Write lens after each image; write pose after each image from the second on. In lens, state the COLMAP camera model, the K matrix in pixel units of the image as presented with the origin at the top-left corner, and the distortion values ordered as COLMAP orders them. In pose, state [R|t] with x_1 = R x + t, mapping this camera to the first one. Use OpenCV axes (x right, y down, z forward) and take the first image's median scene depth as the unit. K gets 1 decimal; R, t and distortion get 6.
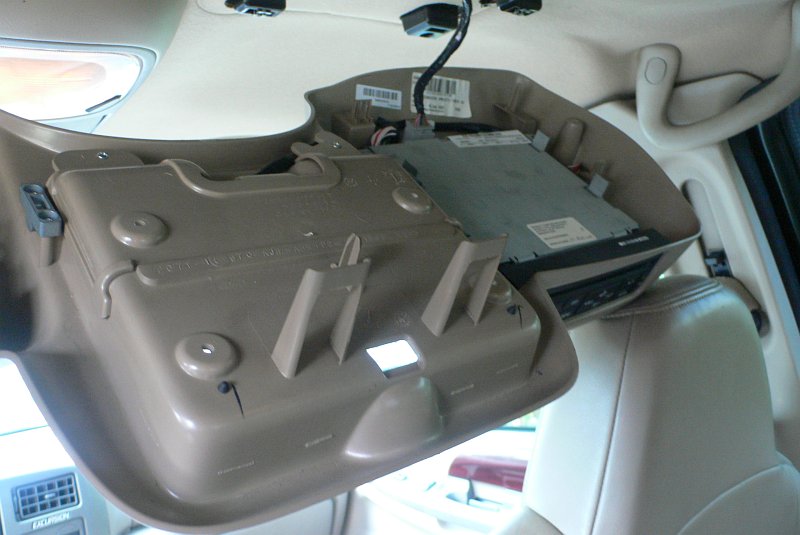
lens RADIAL K [[741.7, 0, 399.9], [0, 741.7, 268.4], [0, 0, 1]] dist [-0.046754, 0.000000]
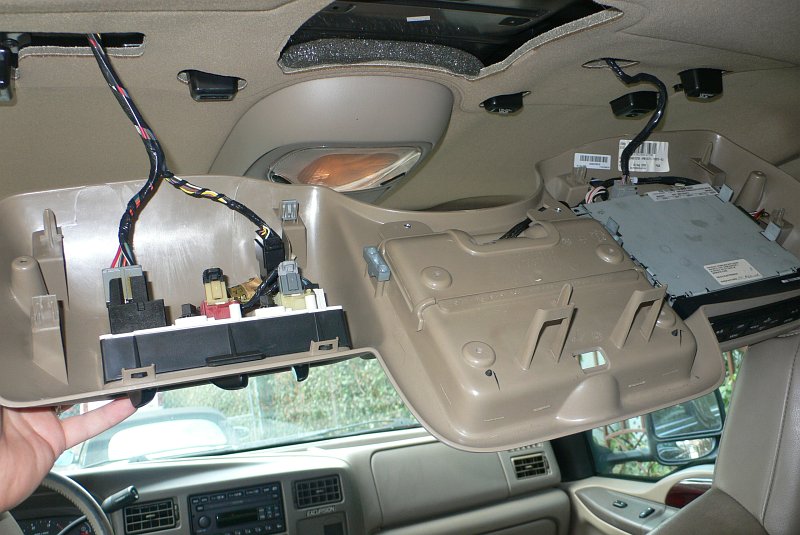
lens RADIAL K [[741.7, 0, 396.9], [0, 741.7, 268.8], [0, 0, 1]] dist [-0.046754, 0.000000]
pose [[0.954311, 0.016571, -0.298357, 0.036119], [-0.016372, 0.999861, 0.003167, -0.043252], [0.298368, 0.001863, 0.954449, -0.362266]]
